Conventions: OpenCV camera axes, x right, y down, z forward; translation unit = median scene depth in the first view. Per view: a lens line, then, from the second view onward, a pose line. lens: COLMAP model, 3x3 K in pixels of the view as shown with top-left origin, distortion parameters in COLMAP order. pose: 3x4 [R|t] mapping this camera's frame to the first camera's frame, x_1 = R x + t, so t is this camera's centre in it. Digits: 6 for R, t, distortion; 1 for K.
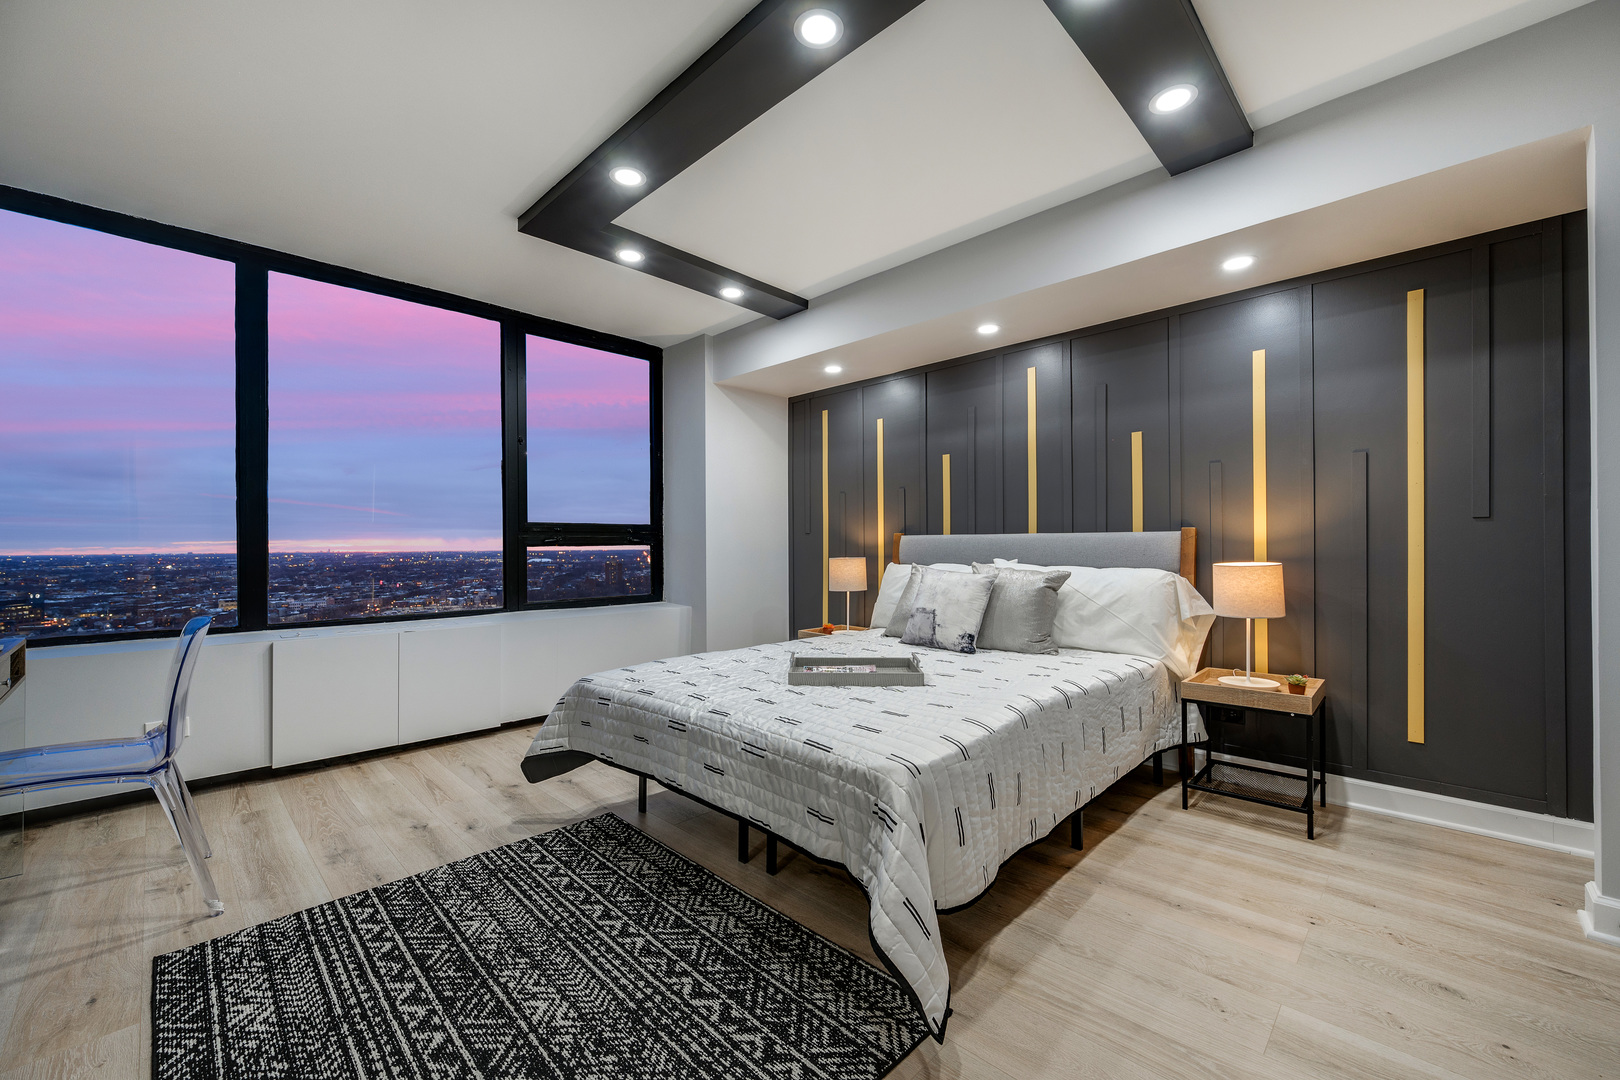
lens RADIAL K [[642.4, 0, 798.8], [0, 642.4, 544.1], [0, 0, 1]] dist [0.003596, 0.000002]
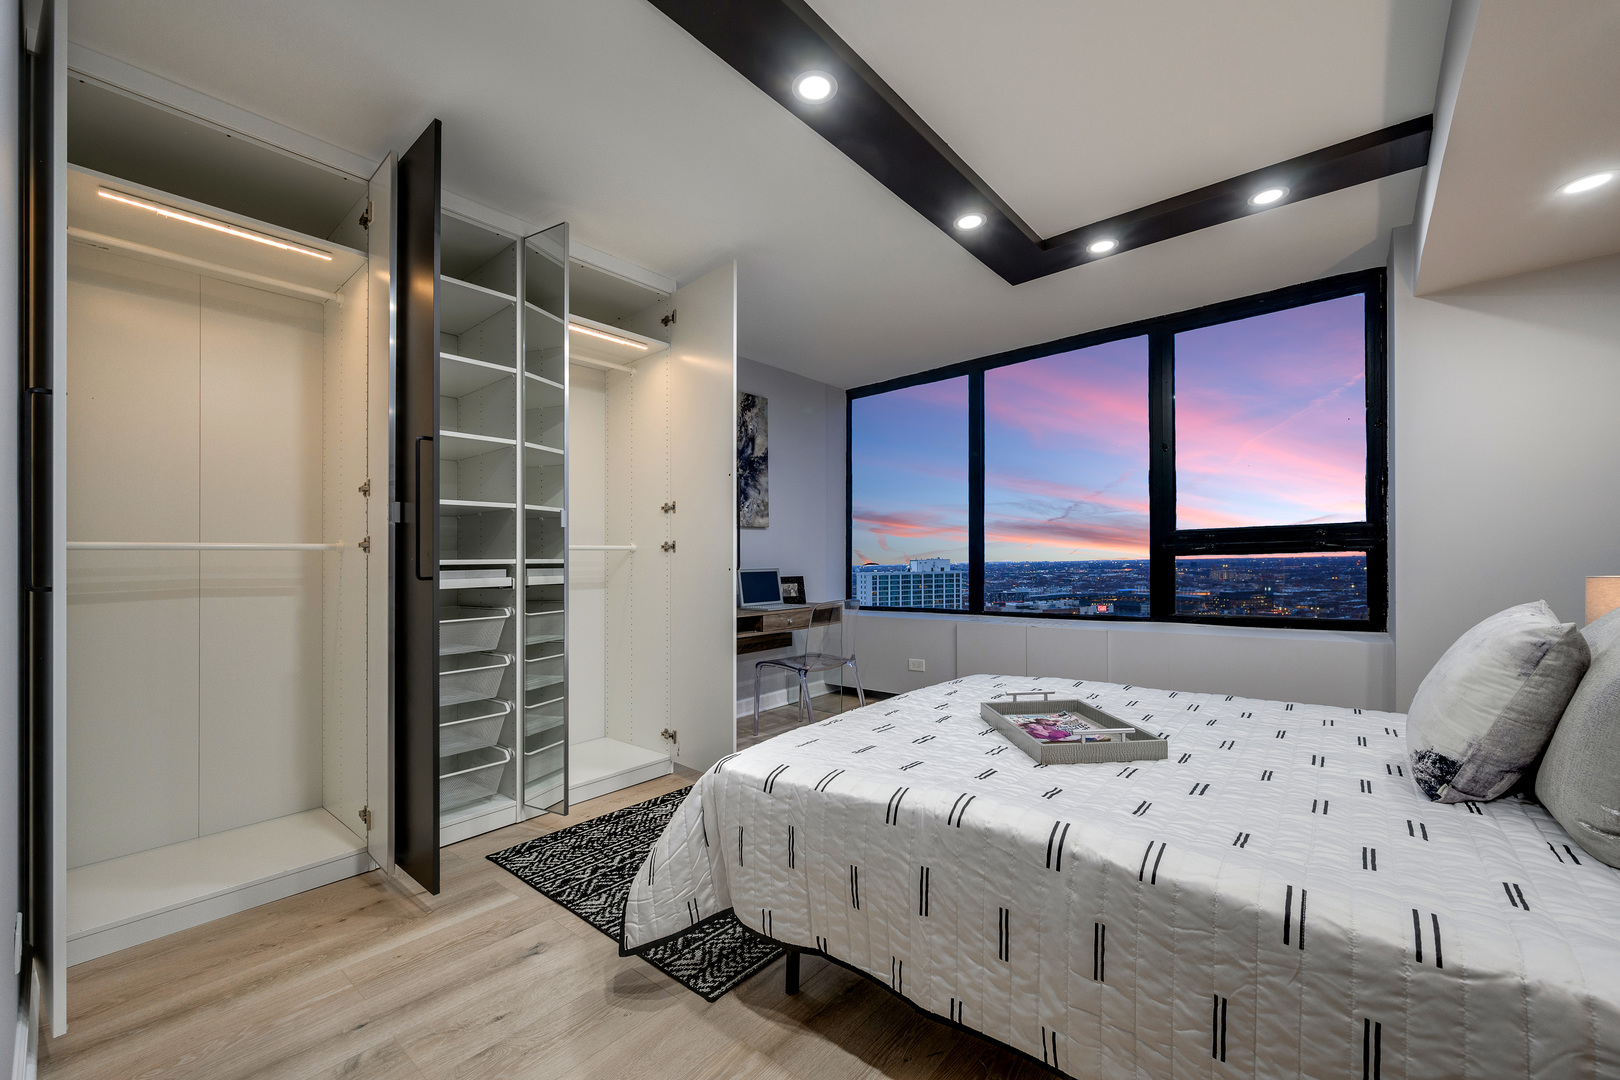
lens RADIAL K [[642.4, 0, 830.0], [0, 642.4, 562.2], [0, 0, 1]] dist [0.003596, 0.000002]
pose [[0.106984, 0.006172, -0.994242, 0.493683], [0.018180, 0.999801, 0.008162, -0.004387], [0.994094, -0.018948, 0.106851, 0.394592]]
